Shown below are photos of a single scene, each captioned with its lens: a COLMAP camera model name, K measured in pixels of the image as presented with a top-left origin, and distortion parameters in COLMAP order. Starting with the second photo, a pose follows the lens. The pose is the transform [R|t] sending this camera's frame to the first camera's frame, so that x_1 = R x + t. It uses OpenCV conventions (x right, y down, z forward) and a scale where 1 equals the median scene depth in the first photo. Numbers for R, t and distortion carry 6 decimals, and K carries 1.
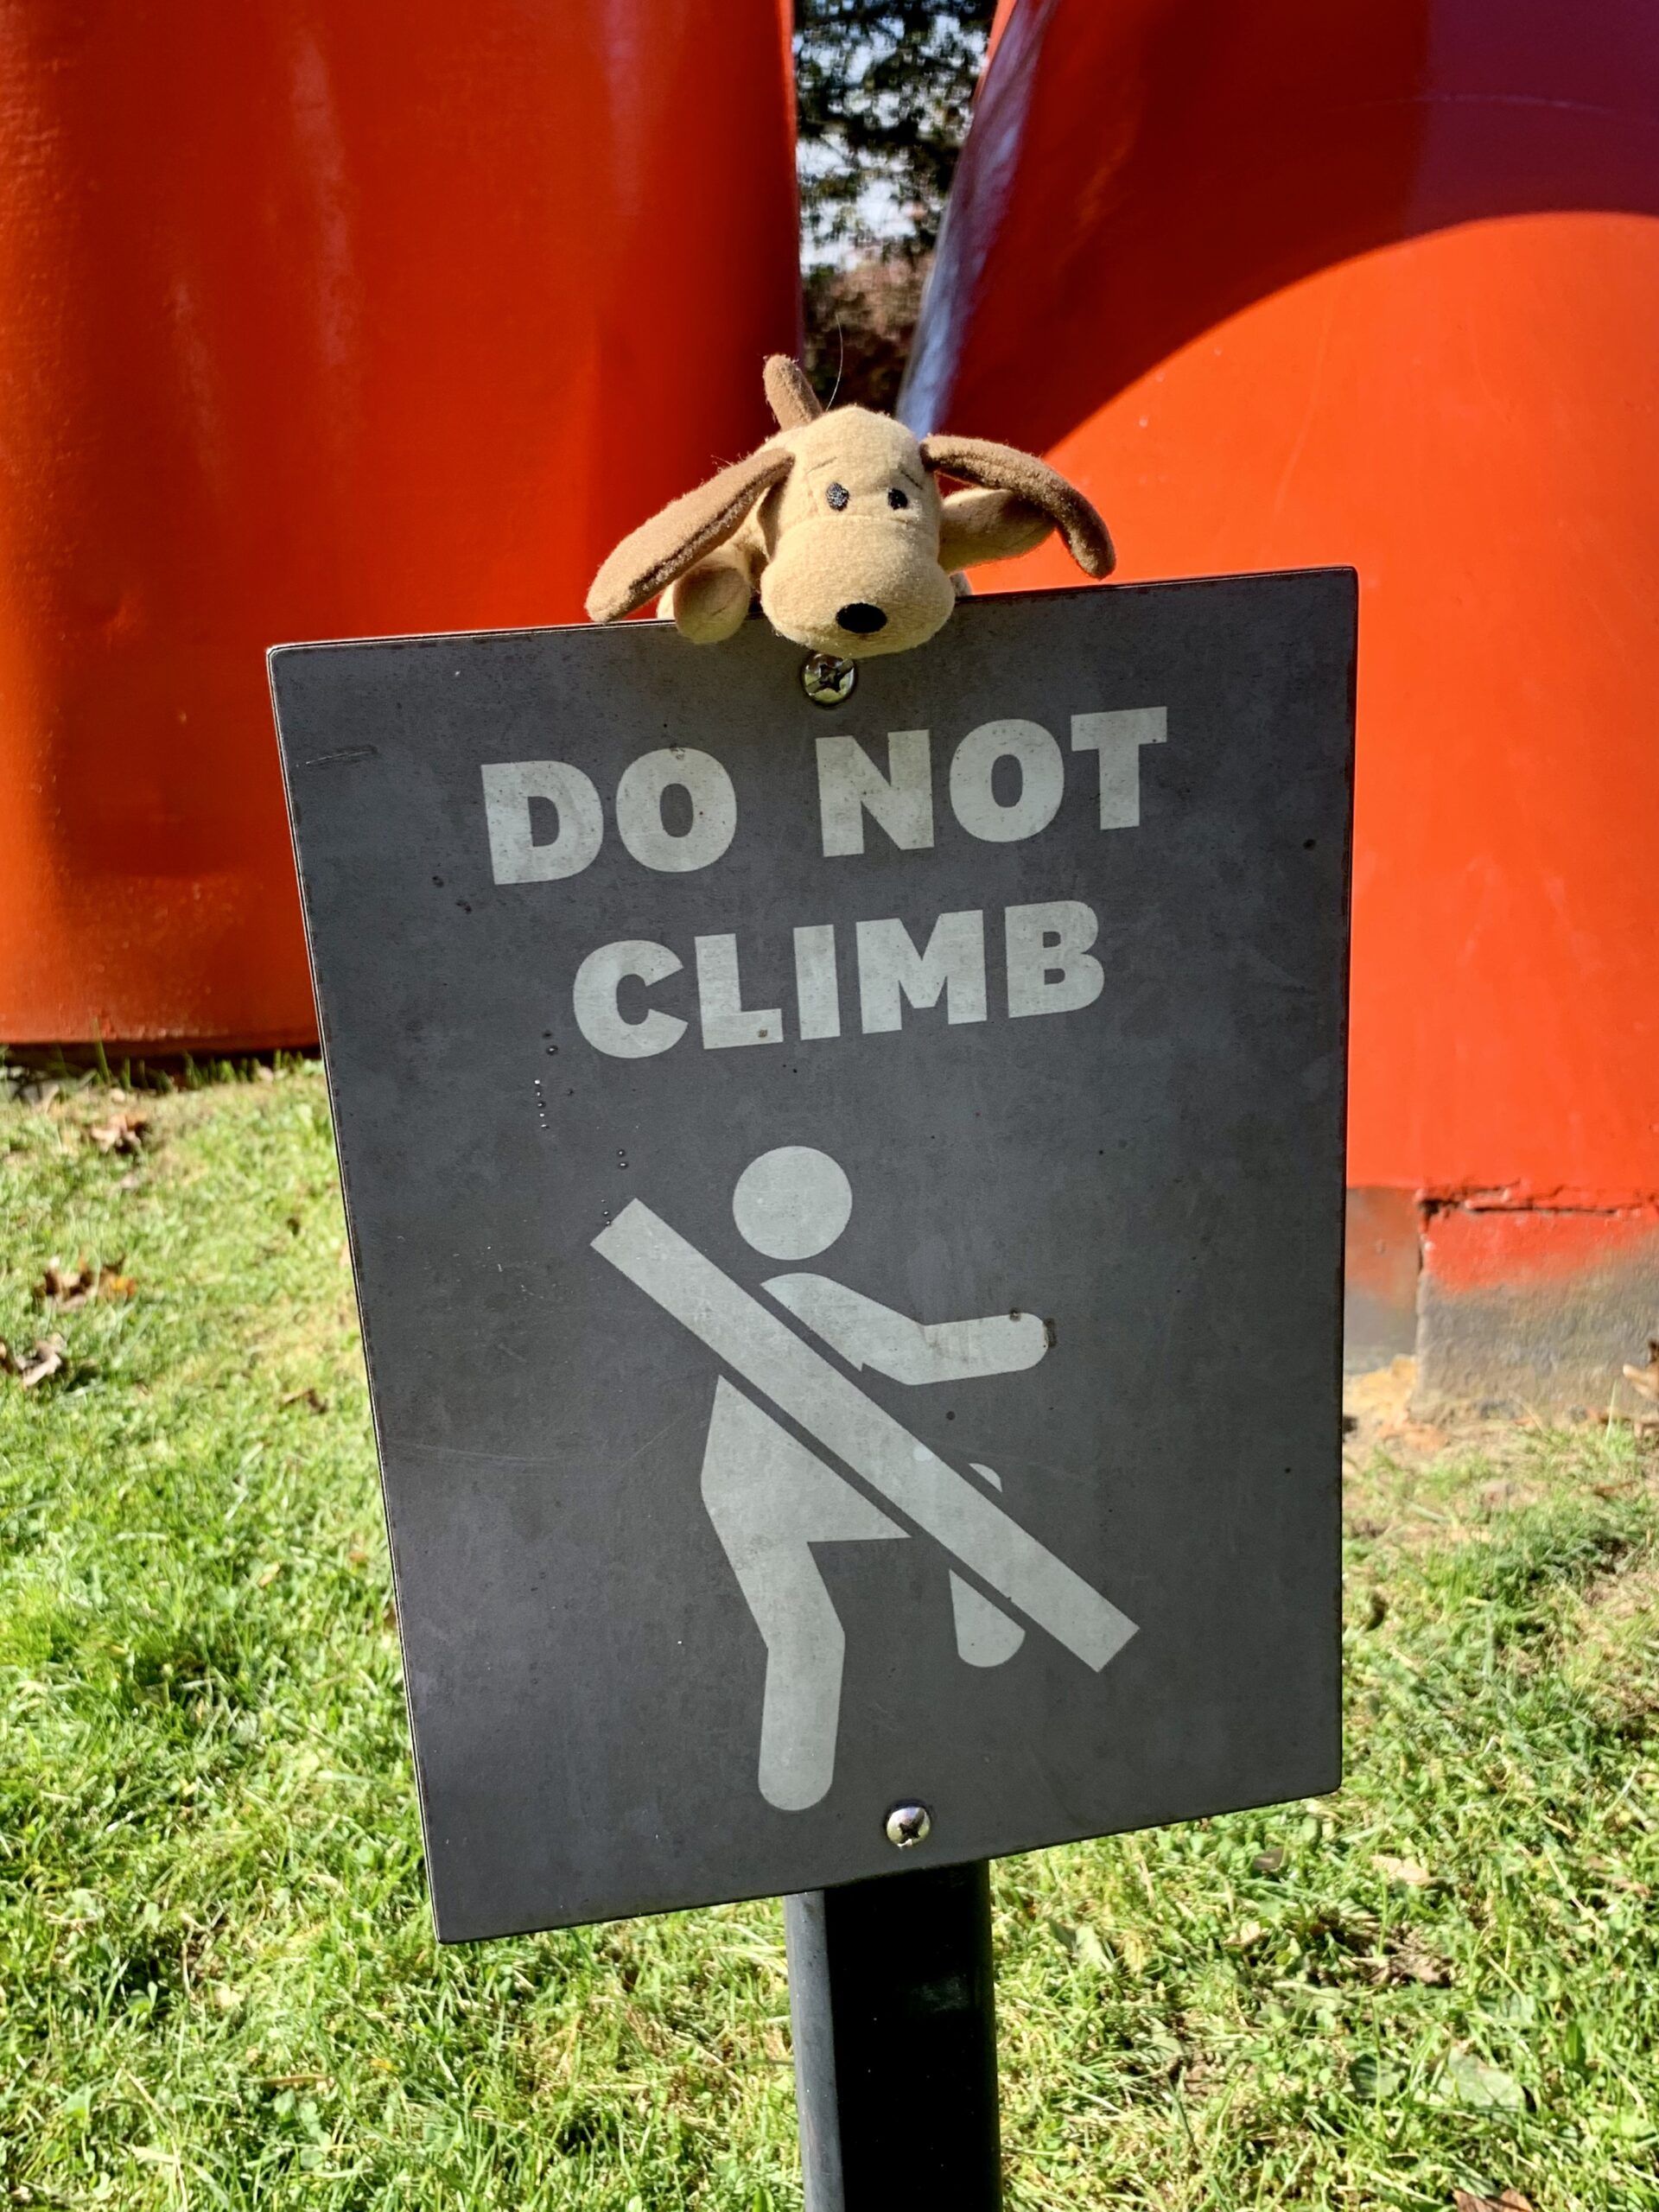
lens RADIAL K [[2199.1, 0, 785.7], [0, 2199.1, 1108.6], [0, 0, 1]] dist [0.128482, -0.322671]
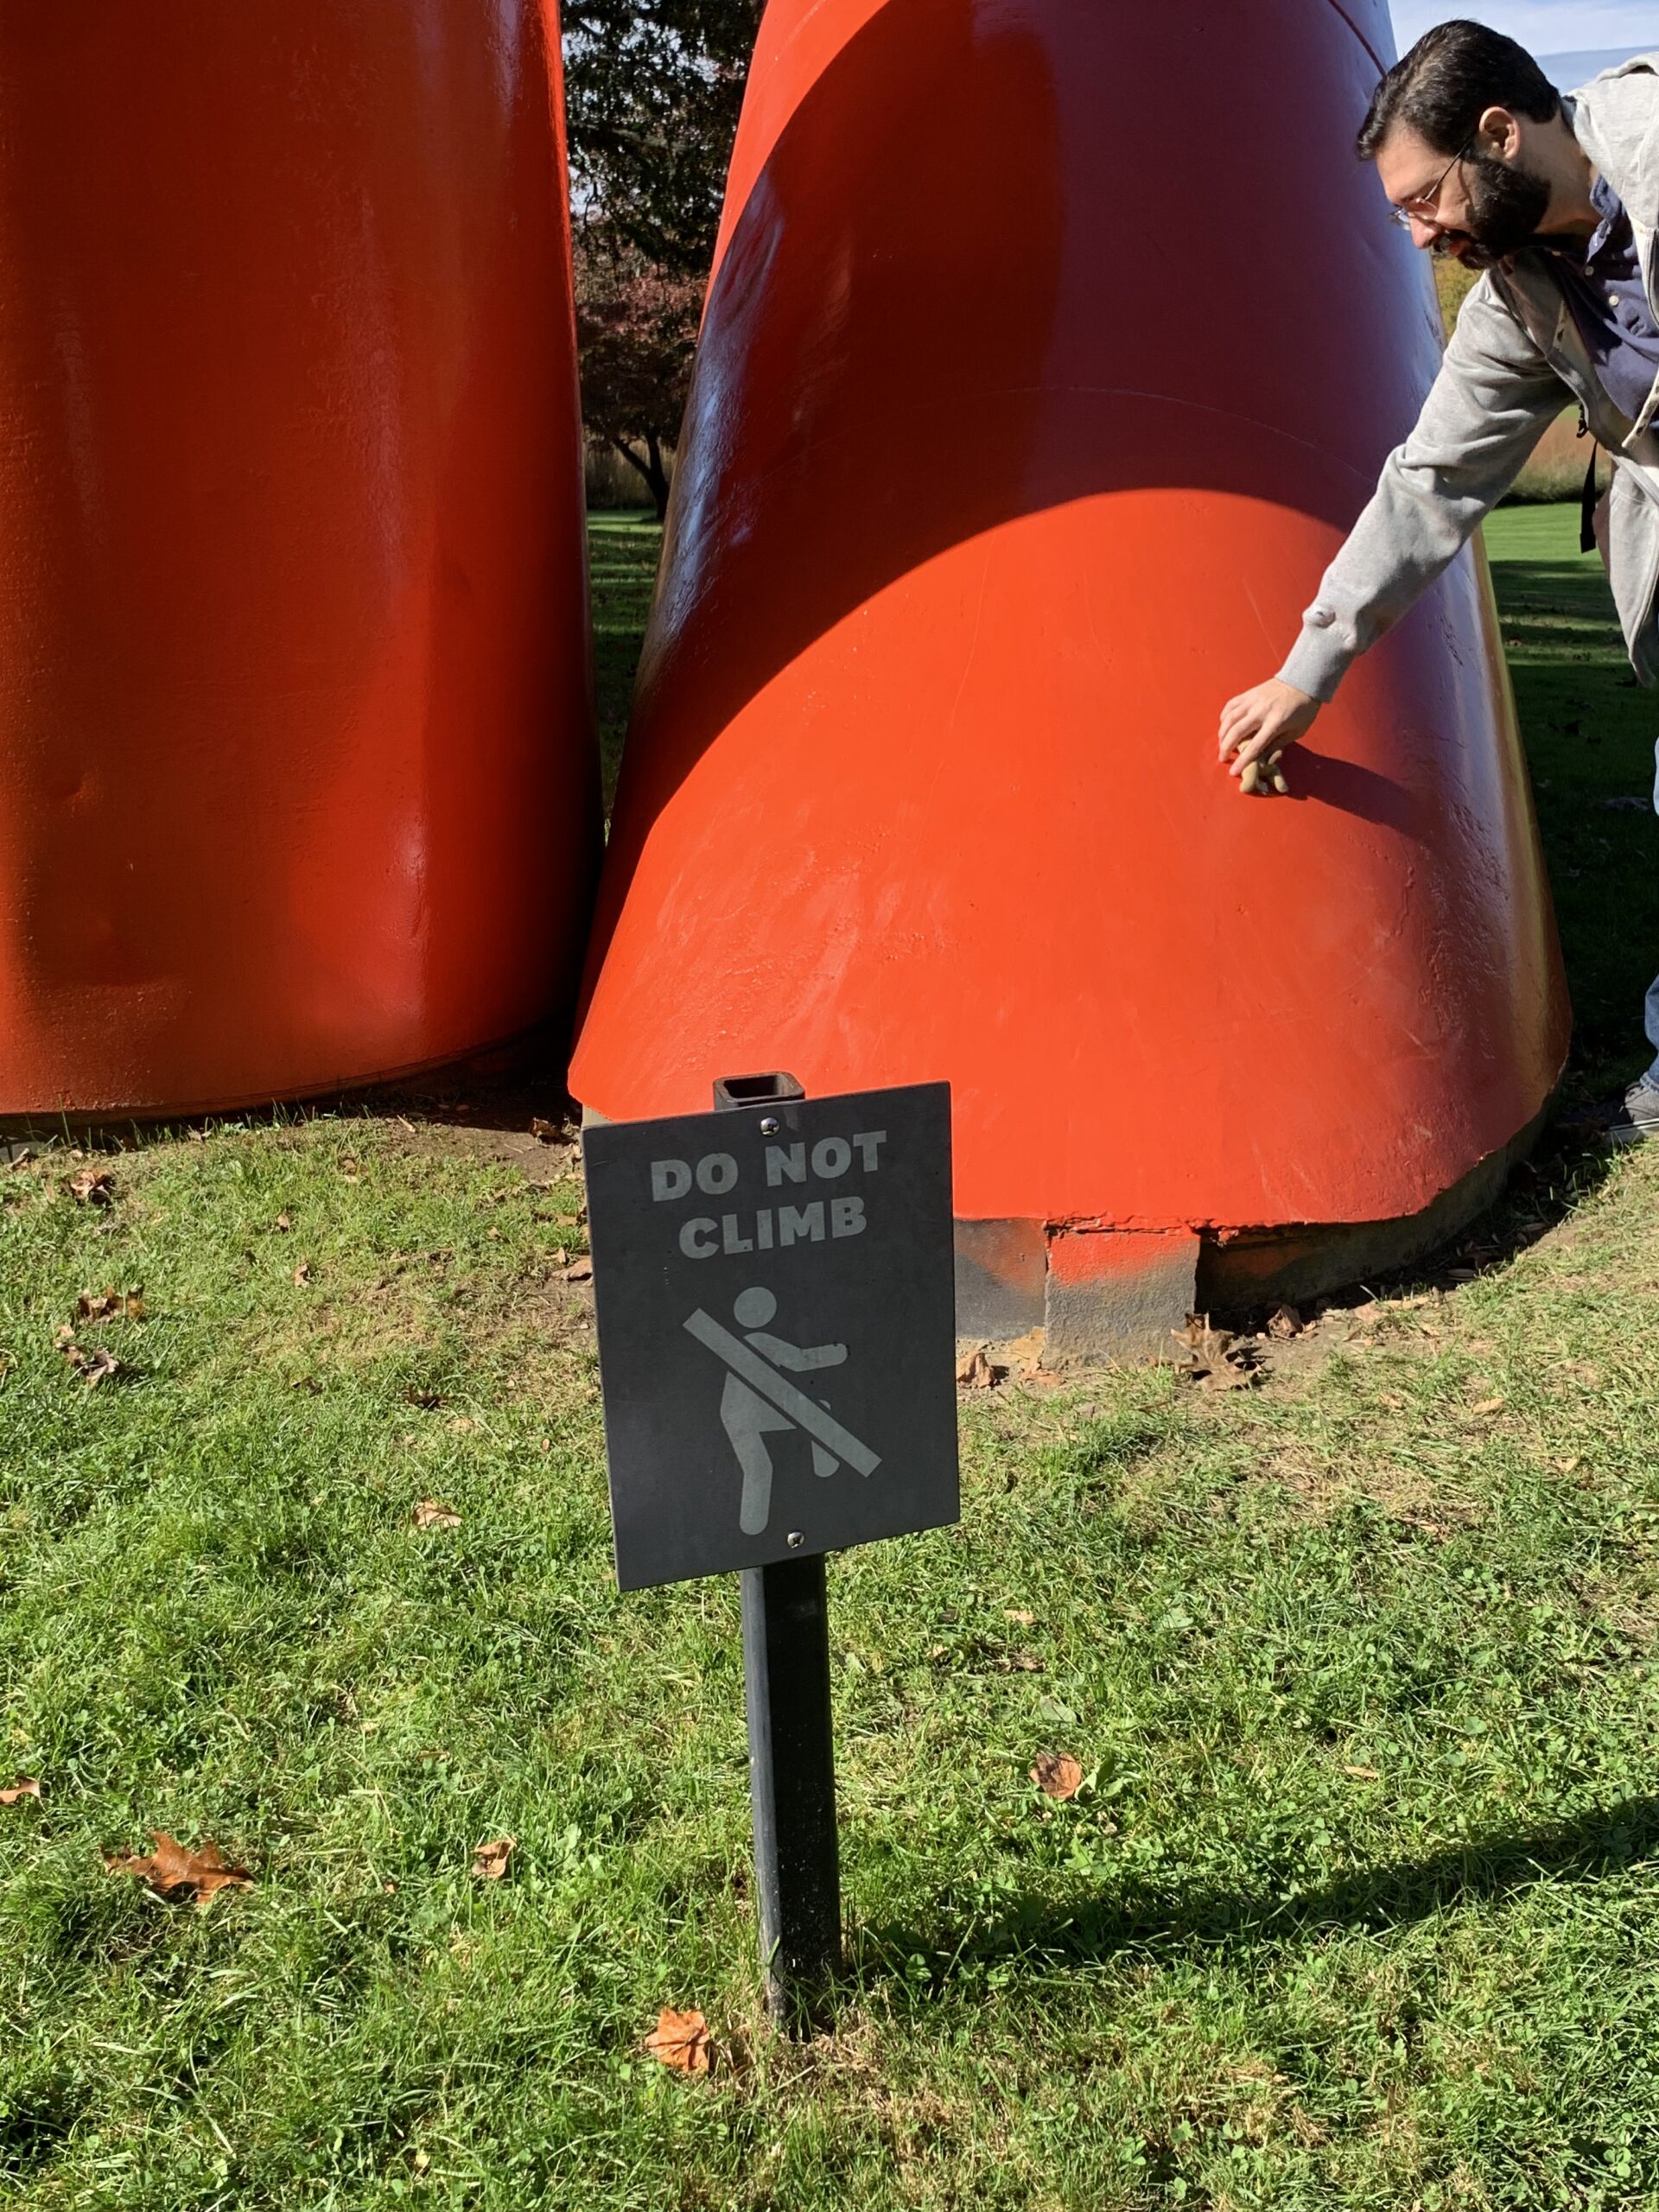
lens RADIAL K [[2199.1, 0, 785.7], [0, 2199.1, 1108.6], [0, 0, 1]] dist [0.128482, -0.322671]
pose [[0.991484, -0.023196, 0.128147, -0.141526], [0.020798, 0.999583, 0.020022, -0.119902], [-0.128558, -0.017186, 0.991553, -0.796219]]
